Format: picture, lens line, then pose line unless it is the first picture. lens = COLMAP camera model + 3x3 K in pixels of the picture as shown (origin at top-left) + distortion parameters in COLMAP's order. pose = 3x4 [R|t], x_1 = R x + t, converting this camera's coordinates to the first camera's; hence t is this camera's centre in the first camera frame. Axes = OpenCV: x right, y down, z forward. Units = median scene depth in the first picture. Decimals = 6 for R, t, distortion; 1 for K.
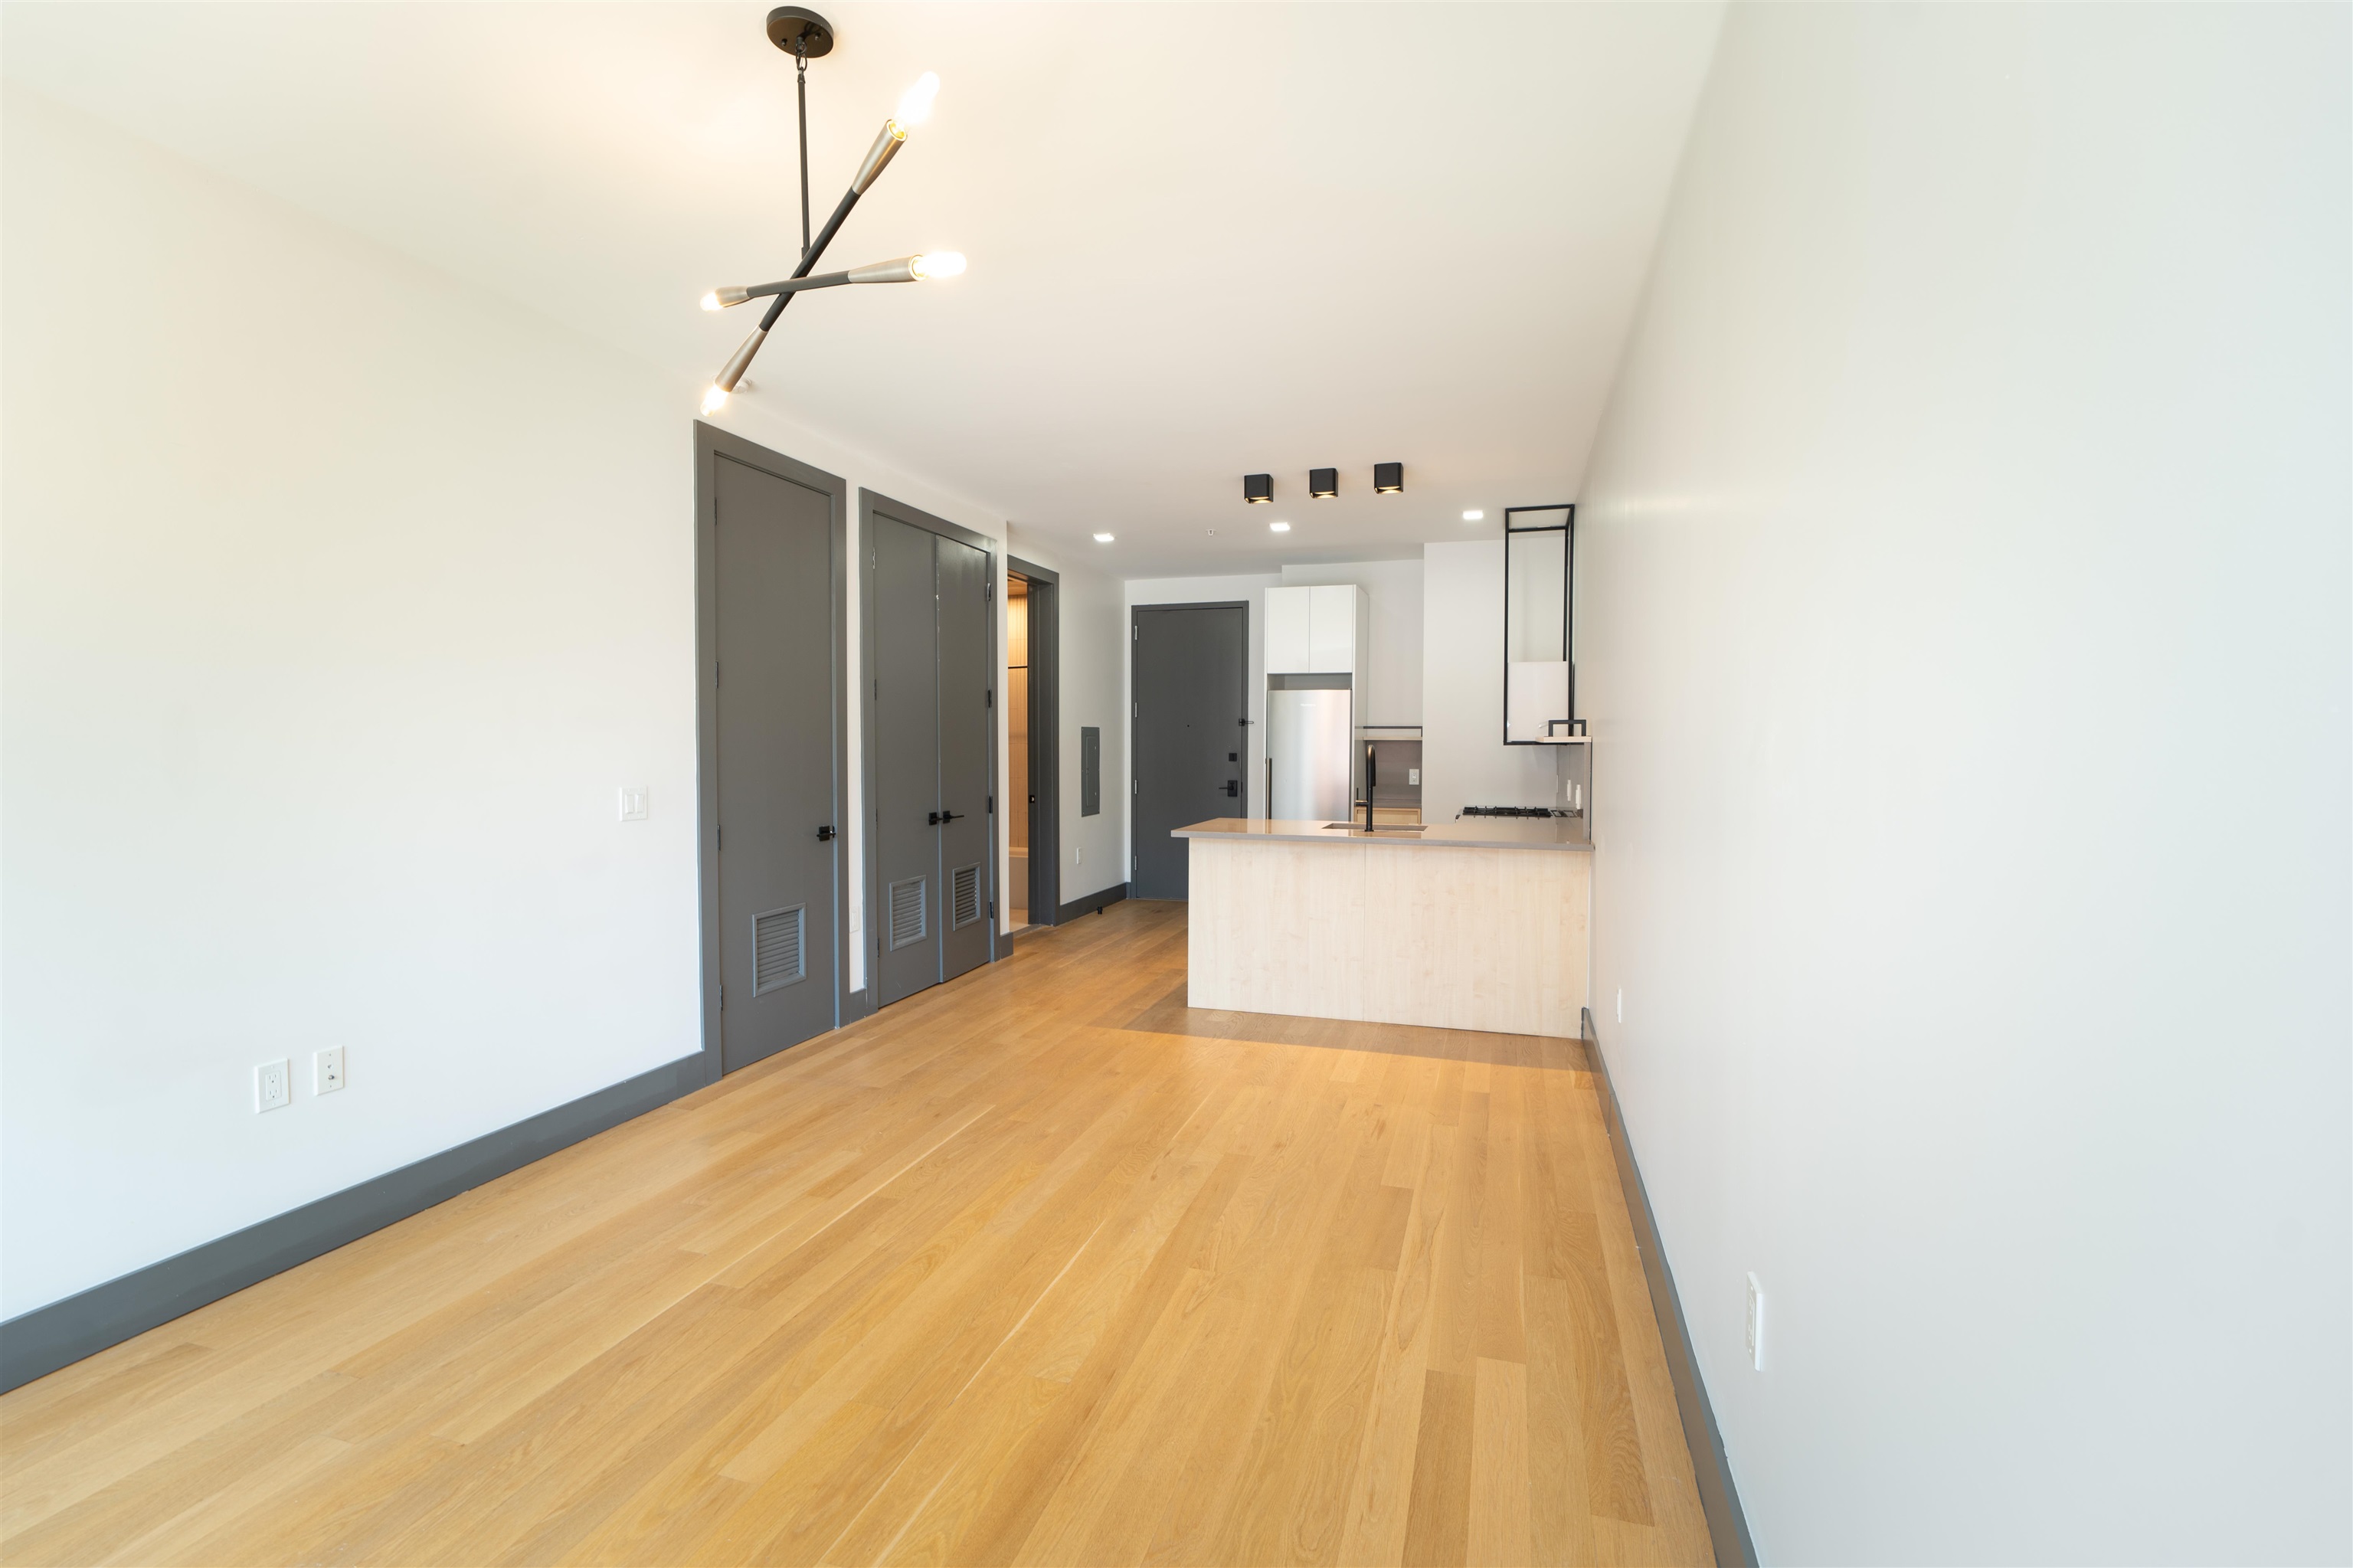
lens RADIAL K [[1066.0, 0, 1166.7], [0, 1066.0, 782.3], [0, 0, 1]] dist [-0.004536, 0.000120]
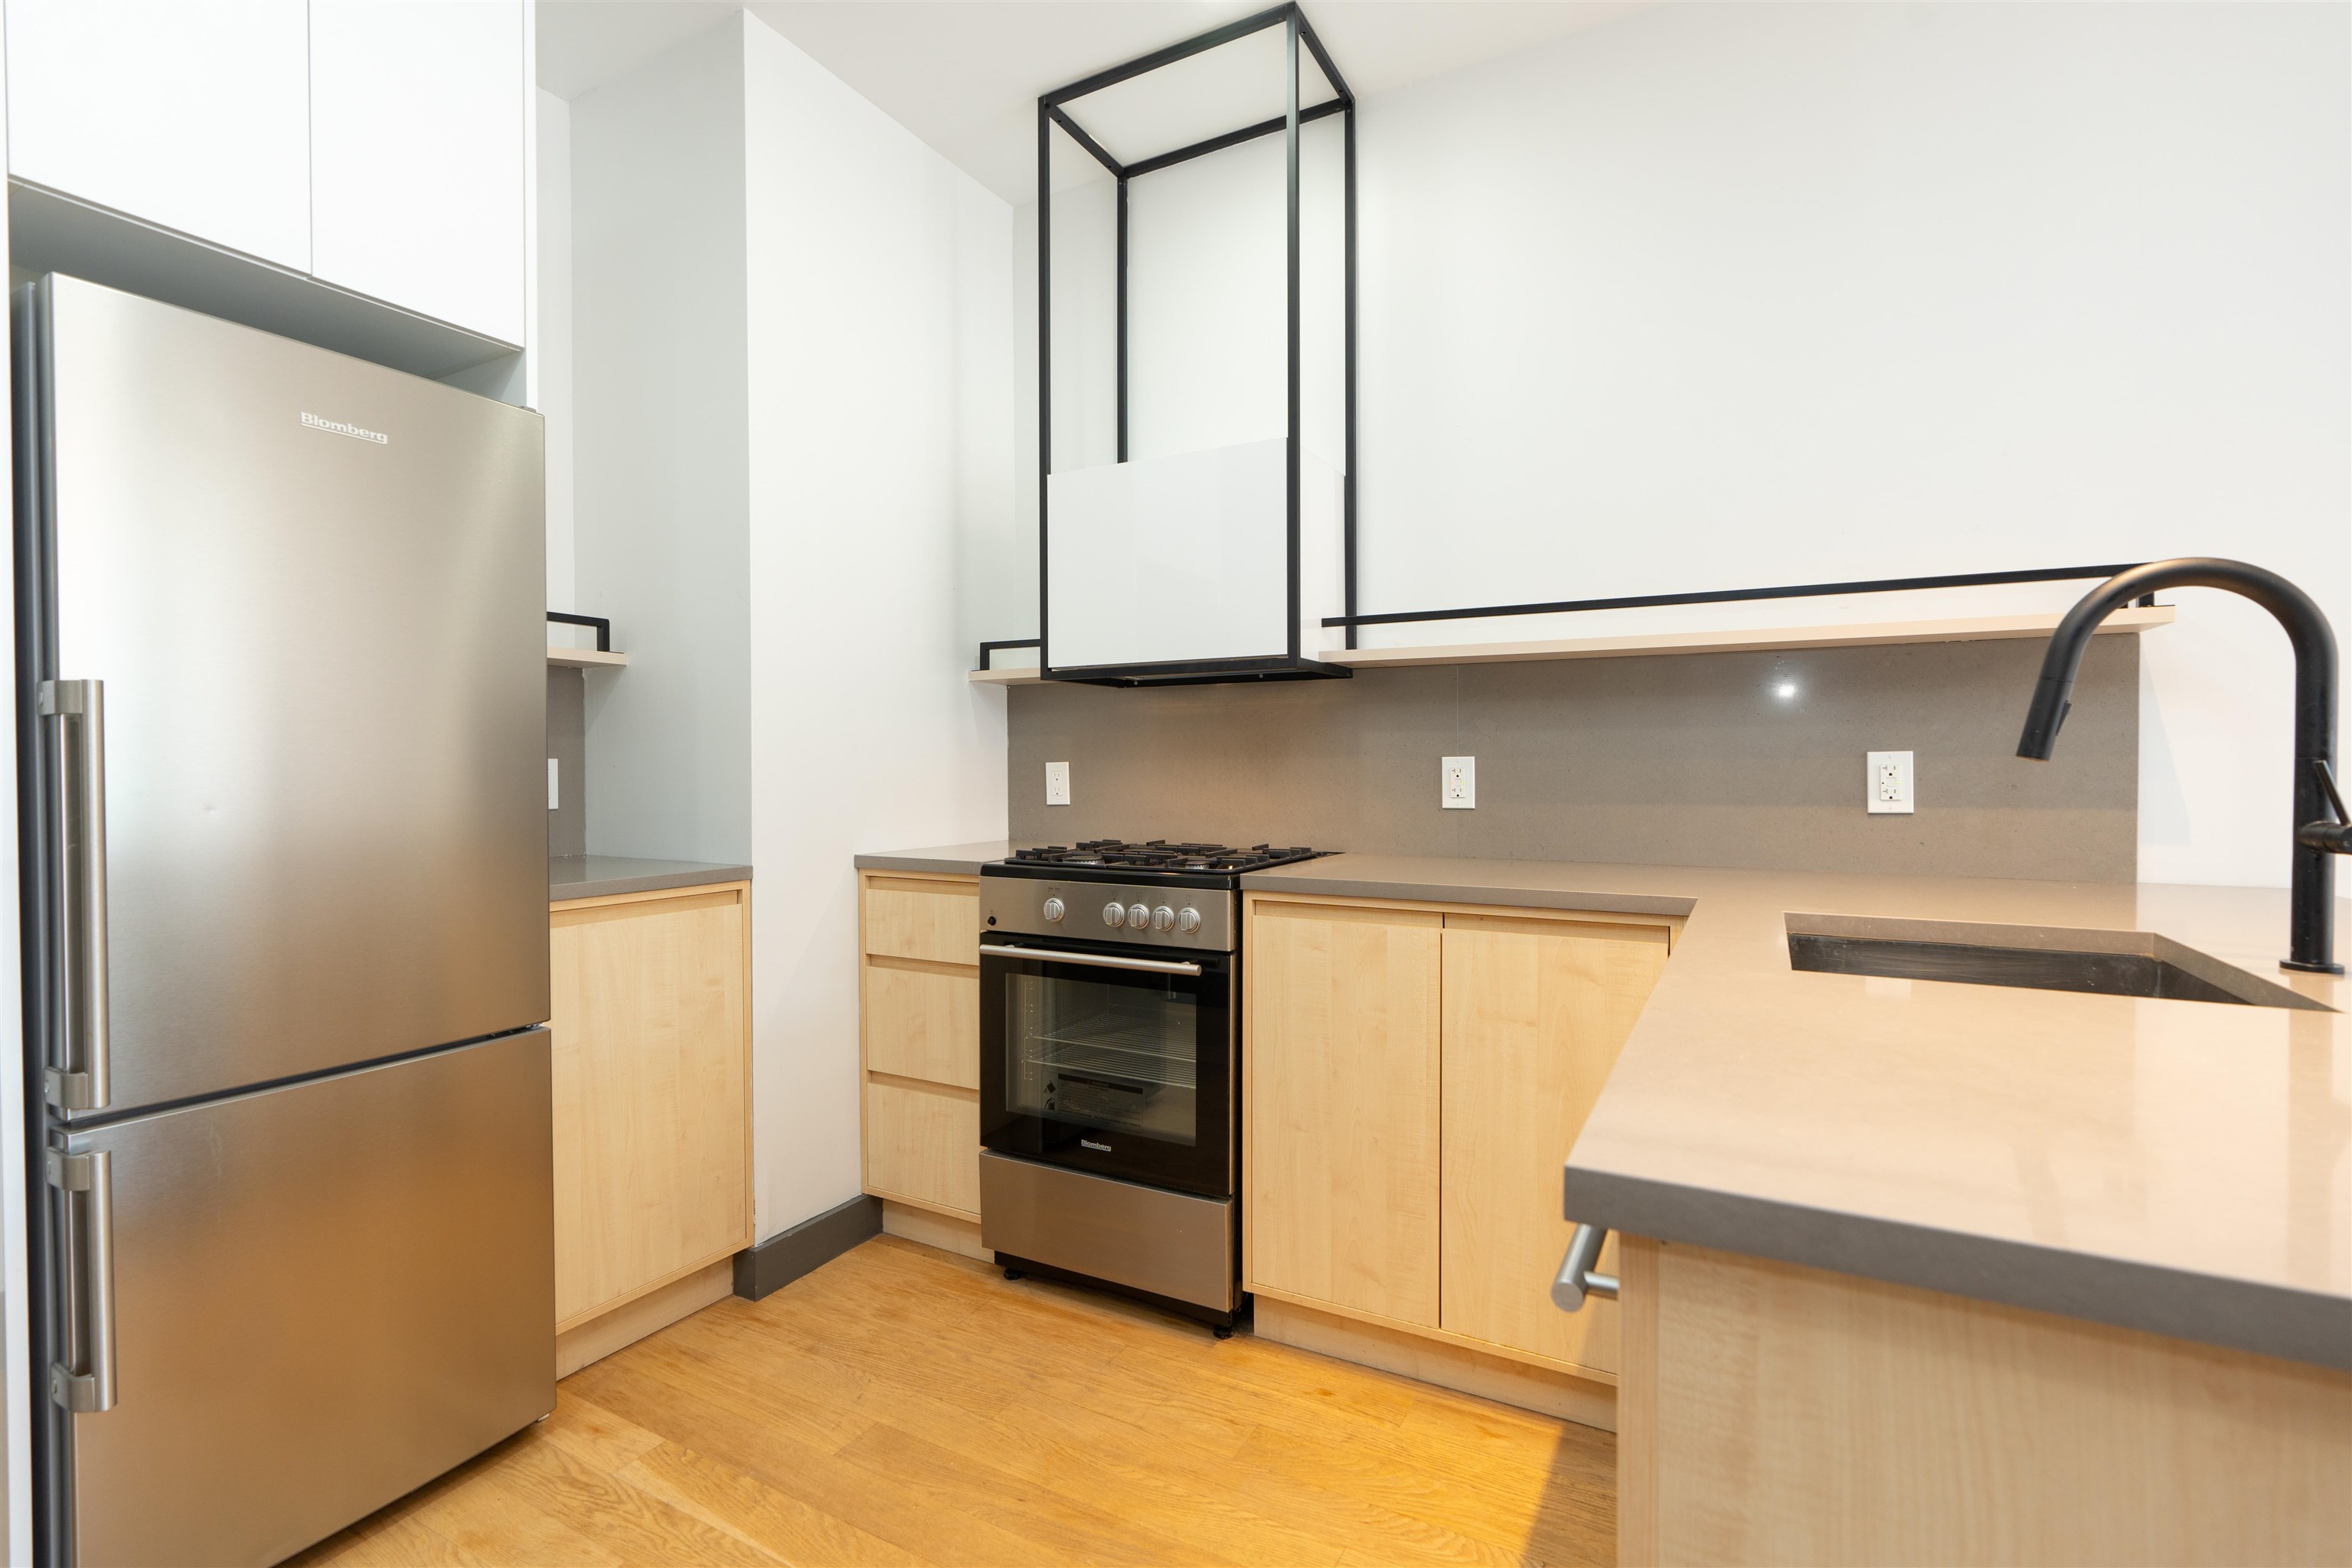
lens RADIAL K [[1068.3, 0, 1174.1], [0, 1068.3, 783.9], [0, 0, 1]] dist [-0.007322, 0.001367]
pose [[0.191296, -0.019137, 0.981346, -0.054310], [0.041766, 0.999063, 0.011341, -0.001508], [-0.980643, 0.038818, 0.191916, 1.210207]]
